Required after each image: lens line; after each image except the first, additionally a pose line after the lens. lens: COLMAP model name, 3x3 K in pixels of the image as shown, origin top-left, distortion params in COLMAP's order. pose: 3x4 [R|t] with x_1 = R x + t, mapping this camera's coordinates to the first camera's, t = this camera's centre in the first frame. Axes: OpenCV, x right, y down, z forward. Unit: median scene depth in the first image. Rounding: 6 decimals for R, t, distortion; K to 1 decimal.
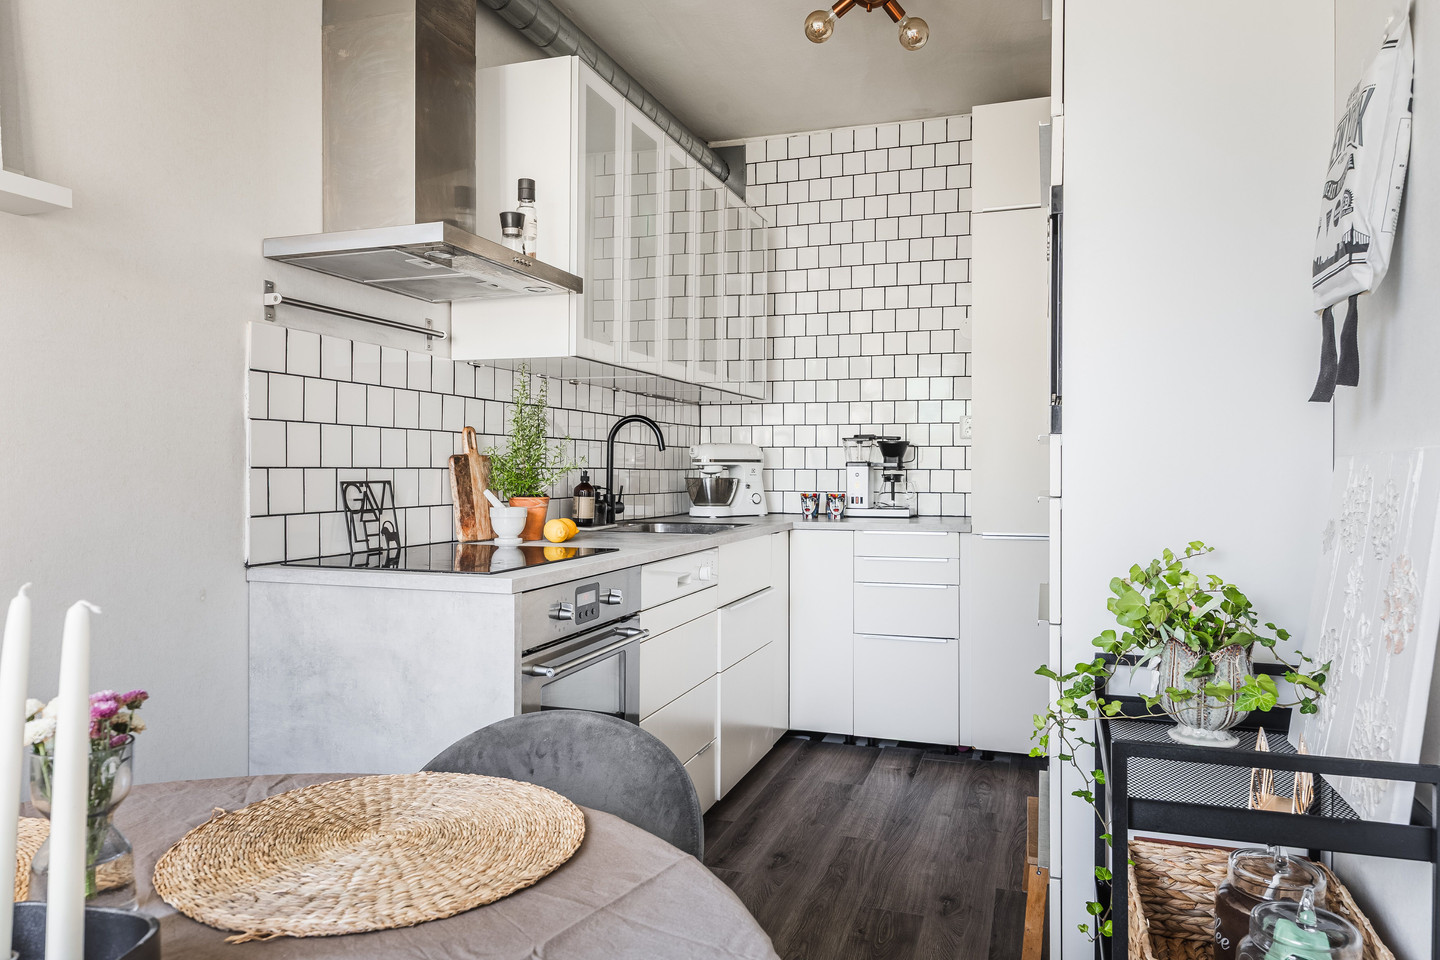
lens RADIAL K [[929.1, 0, 720.6], [0, 929.1, 473.1], [0, 0, 1]] dist [-0.000631, 0.000298]
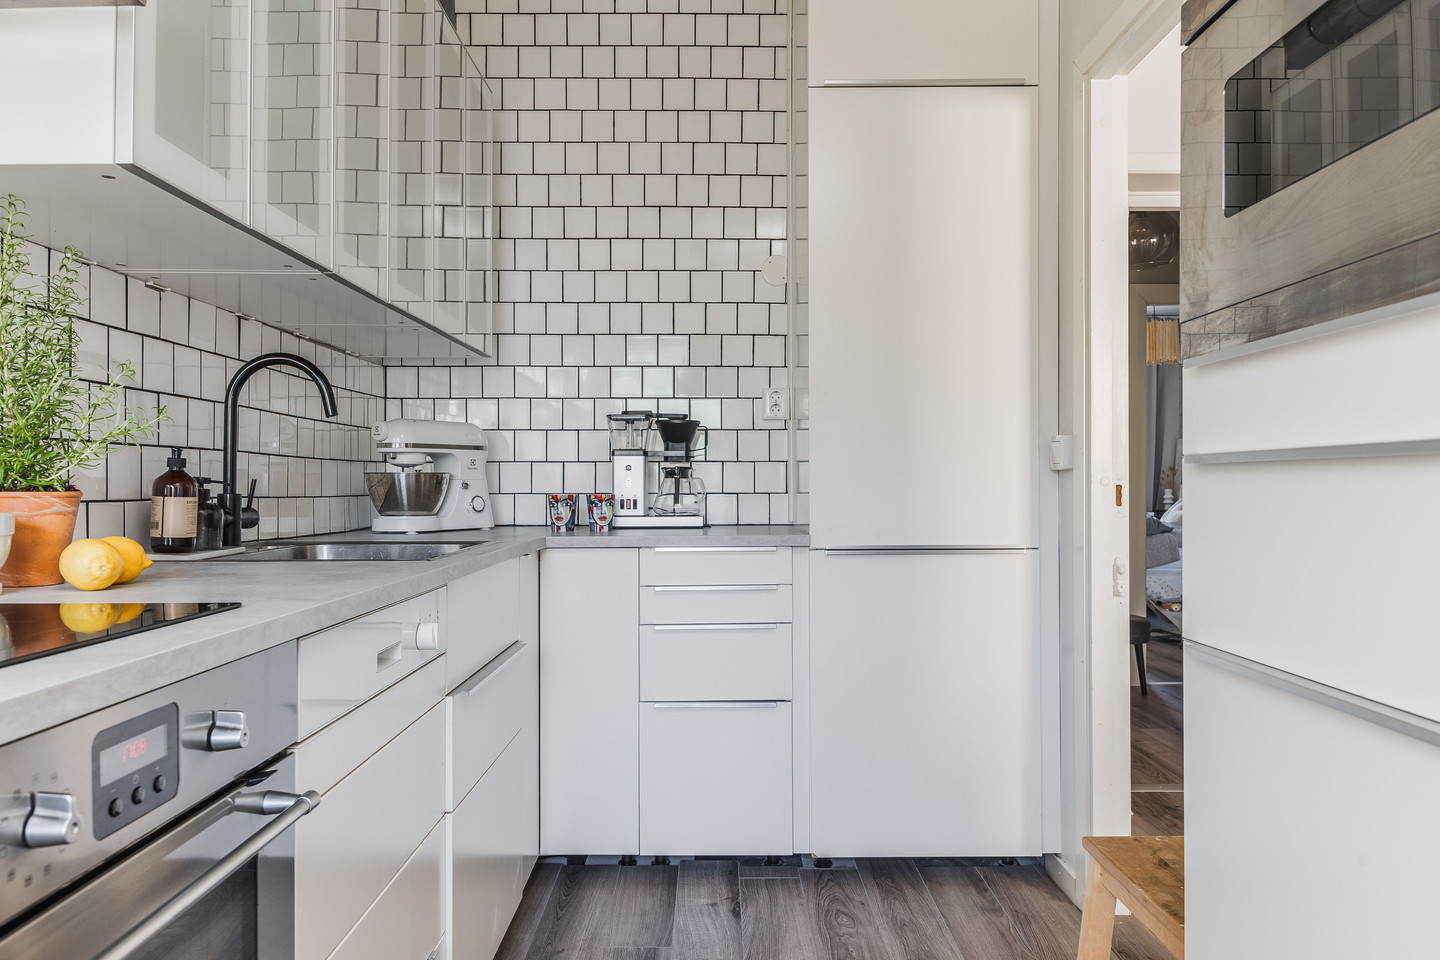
lens RADIAL K [[974.1, 0, 724.7], [0, 974.1, 487.3], [0, 0, 1]] dist [0.011668, -0.008259]
pose [[0.943442, -0.004394, 0.331510, -0.028009], [0.004775, 0.999989, -0.000335, 0.017309], [-0.331504, 0.001899, 0.943452, 0.293402]]
